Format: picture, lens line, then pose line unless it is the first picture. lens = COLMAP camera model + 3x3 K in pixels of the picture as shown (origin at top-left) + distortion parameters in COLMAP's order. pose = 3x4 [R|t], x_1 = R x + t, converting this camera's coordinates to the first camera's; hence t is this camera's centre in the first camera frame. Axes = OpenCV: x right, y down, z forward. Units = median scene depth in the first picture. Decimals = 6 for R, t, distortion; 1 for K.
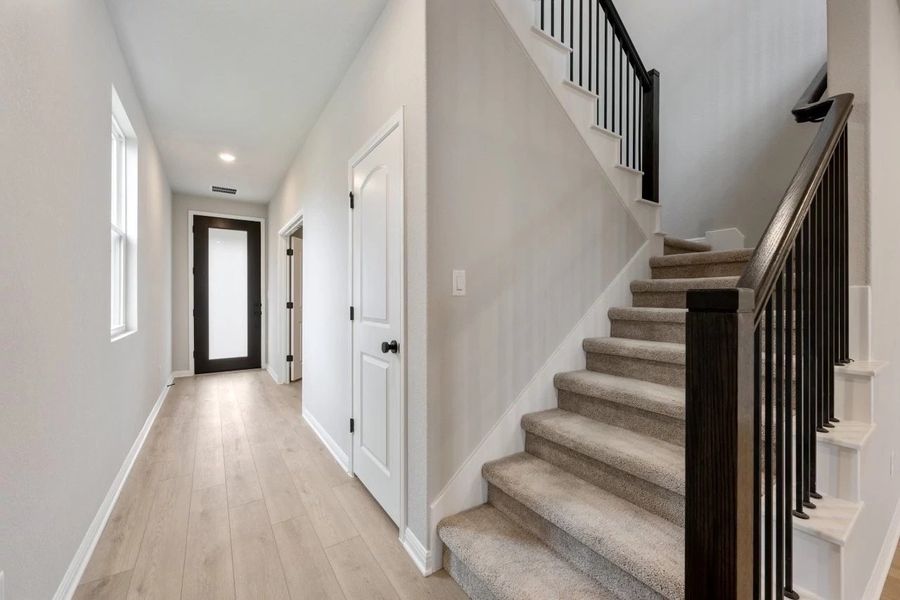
lens RADIAL K [[353.8, 0, 449.9], [0, 353.8, 300.2], [0, 0, 1]] dist [0.003042, 0.000258]
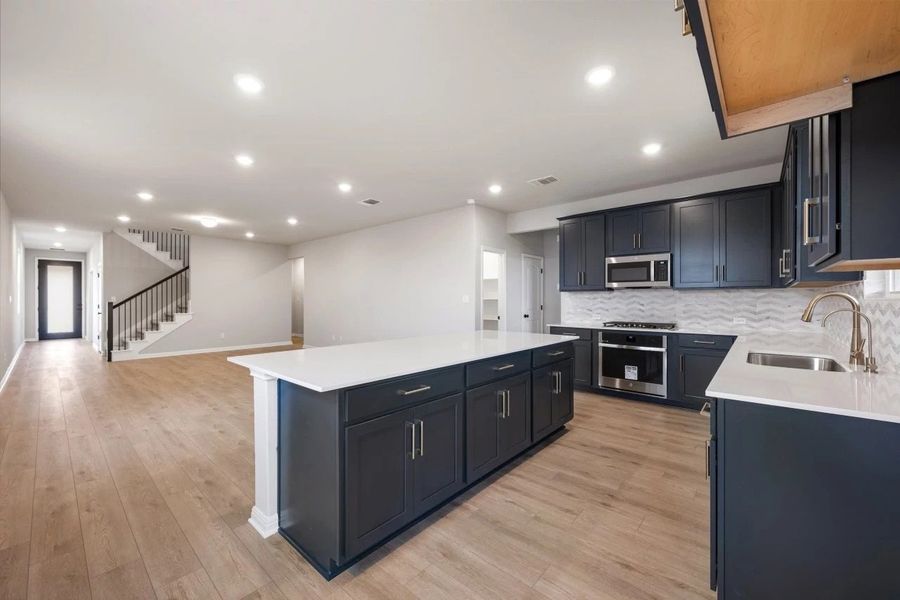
lens RADIAL K [[353.8, 0, 450.8], [0, 353.8, 297.9], [0, 0, 1]] dist [0.003042, 0.000258]
pose [[0.964448, -0.000868, 0.264273, 0.939811], [0.001811, 0.999993, -0.003325, -0.015570], [-0.264268, 0.003685, 0.964442, -1.468431]]
